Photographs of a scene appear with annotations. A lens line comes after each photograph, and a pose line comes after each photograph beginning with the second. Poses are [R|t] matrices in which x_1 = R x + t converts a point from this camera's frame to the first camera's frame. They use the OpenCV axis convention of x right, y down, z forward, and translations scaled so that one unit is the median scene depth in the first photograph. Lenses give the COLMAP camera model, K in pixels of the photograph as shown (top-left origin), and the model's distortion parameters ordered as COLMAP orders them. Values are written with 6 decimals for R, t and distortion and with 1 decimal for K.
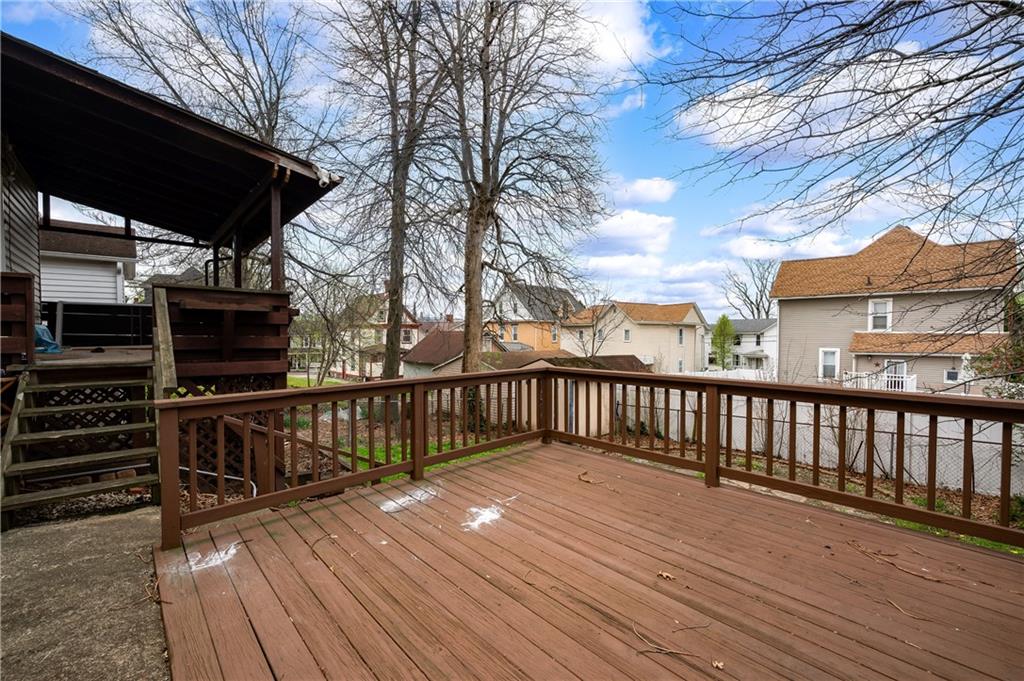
lens RADIAL K [[419.6, 0, 513.1], [0, 419.6, 339.6], [0, 0, 1]] dist [-0.001668, -0.000123]
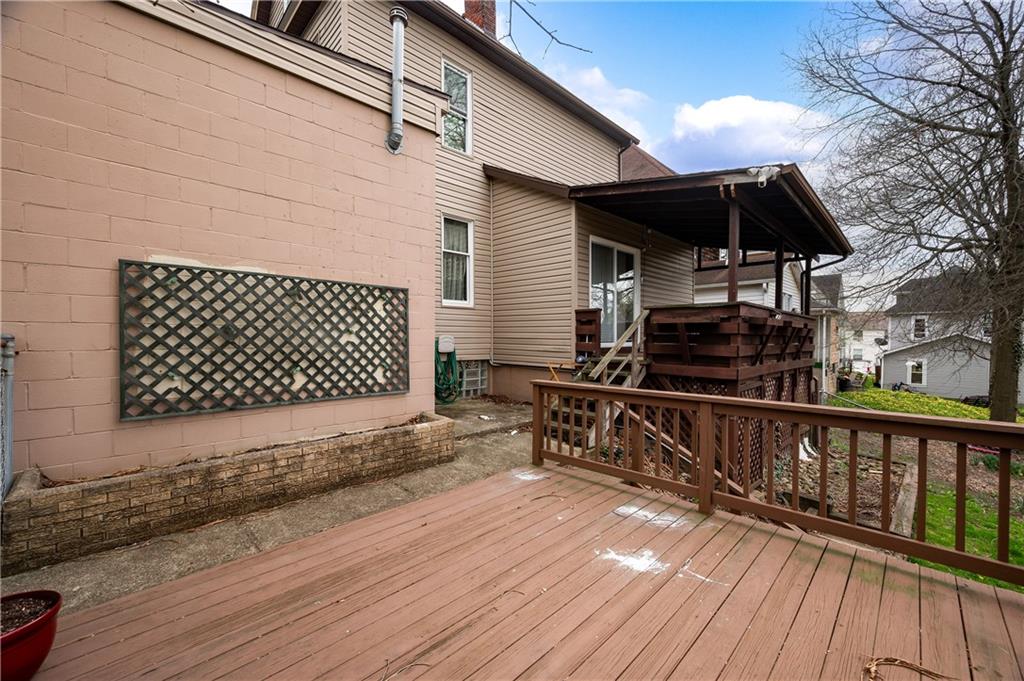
lens RADIAL K [[403.5, 0, 514.5], [0, 403.5, 338.6], [0, 0, 1]] dist [0.000346, 0.000034]
pose [[0.043138, -0.002971, -0.999065, 0.640915], [-0.023749, 0.999710, -0.003998, -0.011644], [0.998787, 0.023900, 0.043055, 0.628450]]
